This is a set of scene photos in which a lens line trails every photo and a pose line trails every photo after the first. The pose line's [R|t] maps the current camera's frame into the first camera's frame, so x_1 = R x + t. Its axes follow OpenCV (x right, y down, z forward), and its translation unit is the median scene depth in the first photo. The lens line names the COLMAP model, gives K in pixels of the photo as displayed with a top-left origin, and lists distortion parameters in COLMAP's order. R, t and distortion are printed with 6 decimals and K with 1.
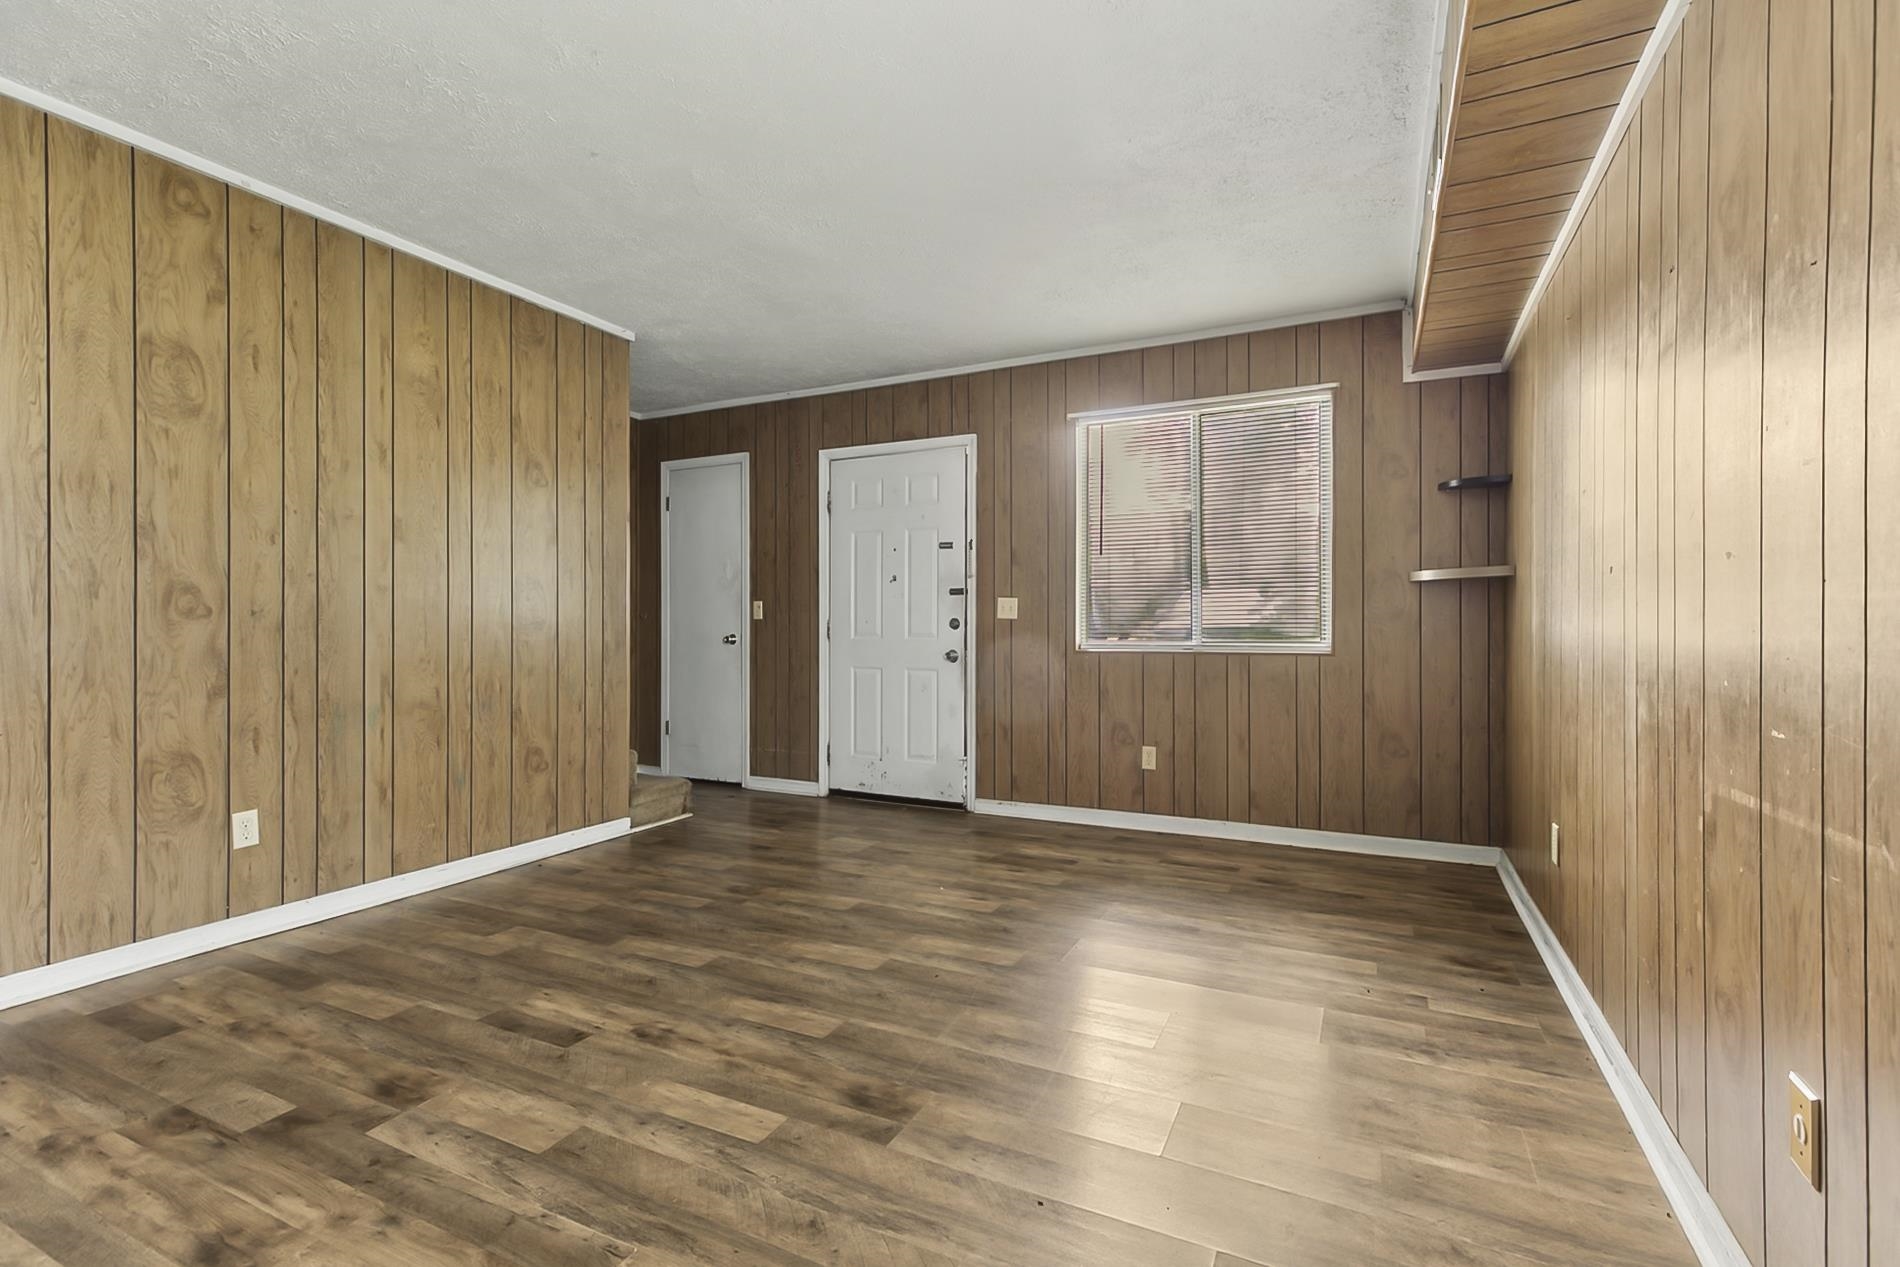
lens RADIAL K [[863.7, 0, 949.7], [0, 863.7, 629.2], [0, 0, 1]] dist [0.003673, -0.000213]
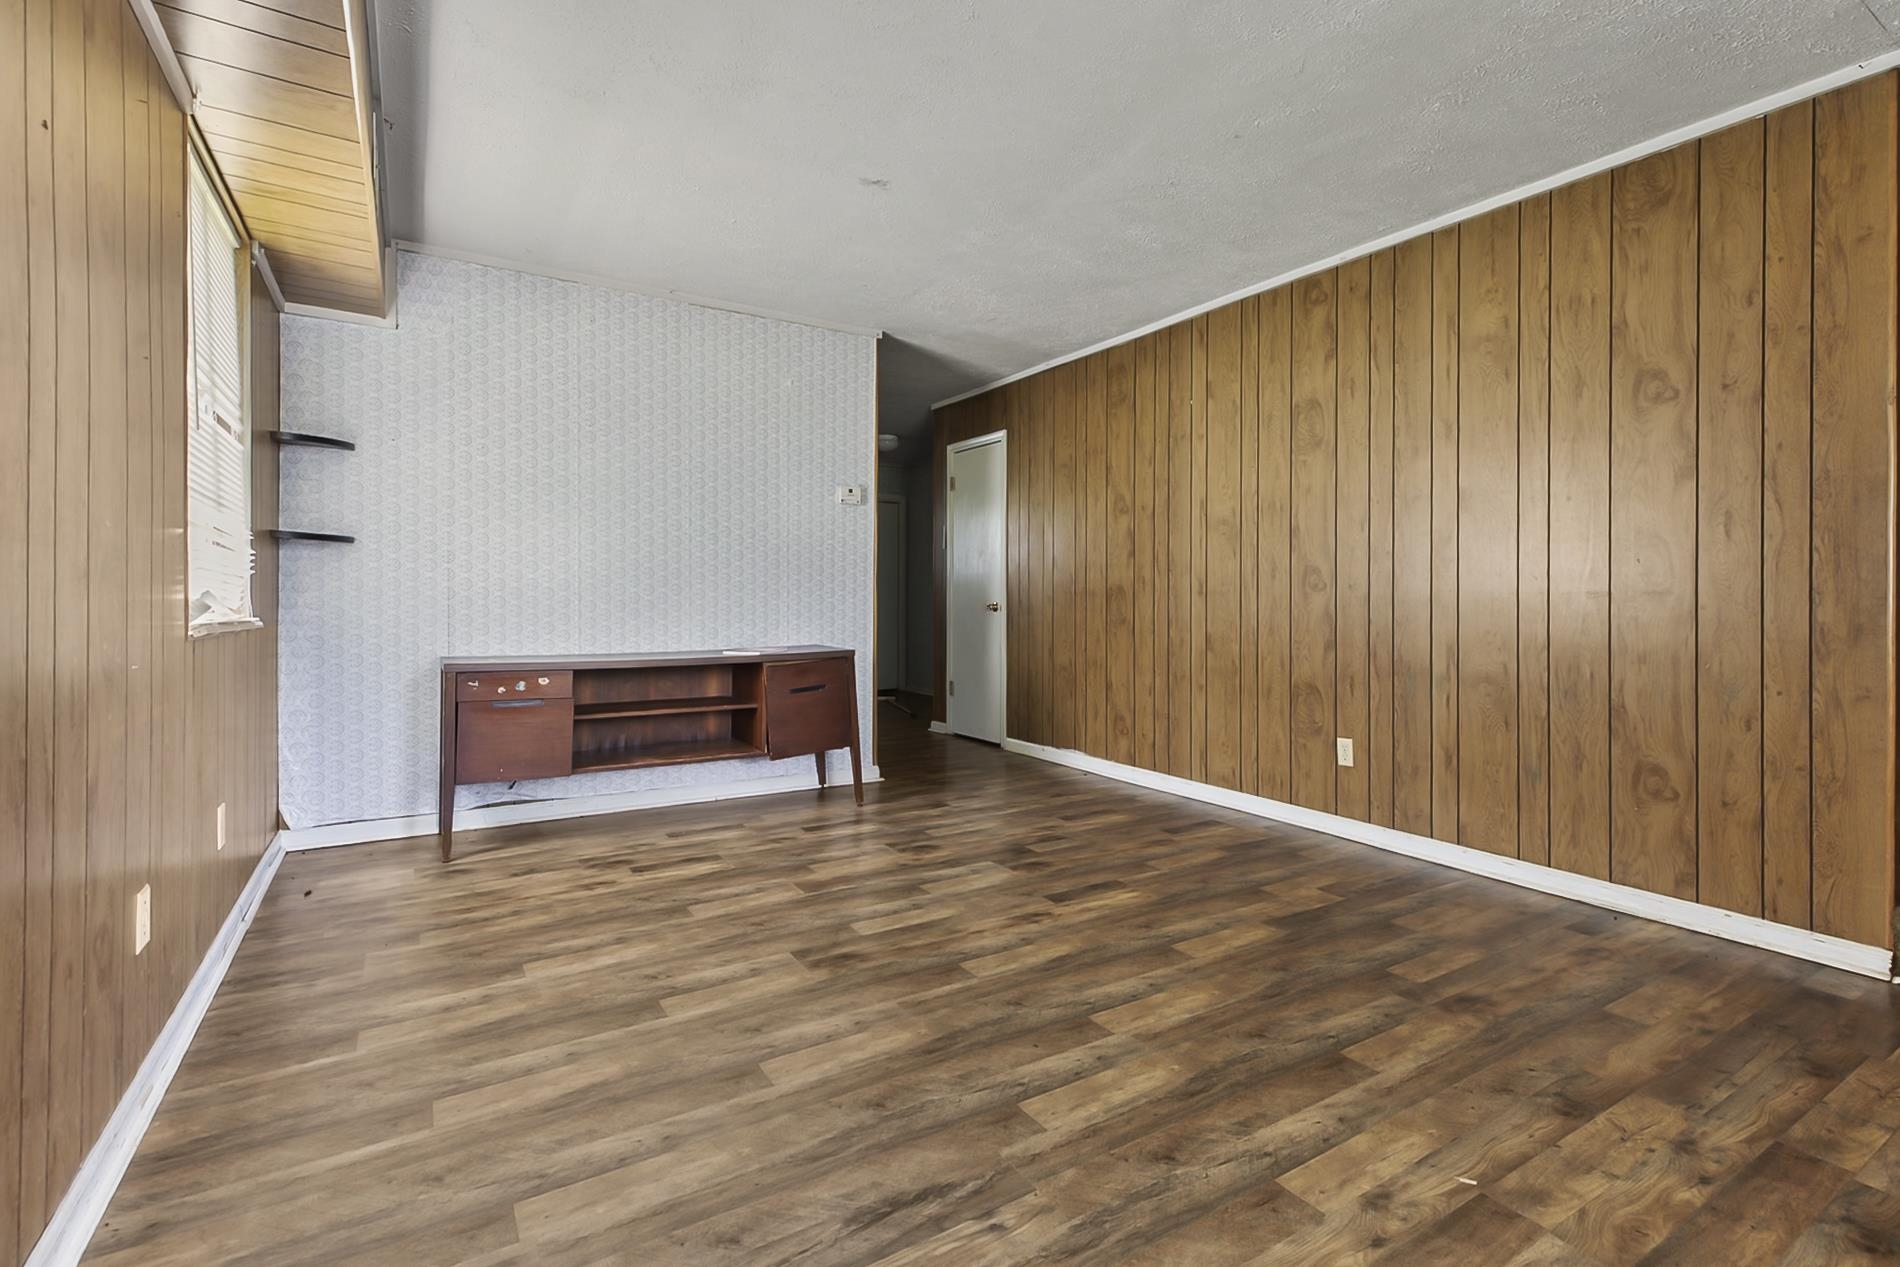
lens RADIAL K [[863.7, 0, 958.4], [0, 863.7, 598.3], [0, 0, 1]] dist [0.003673, -0.000213]
pose [[-0.526035, -0.000425, -0.850463, 0.618257], [-0.007258, 0.999966, 0.003989, -0.001444], [0.850432, 0.008271, -0.526020, 1.225524]]
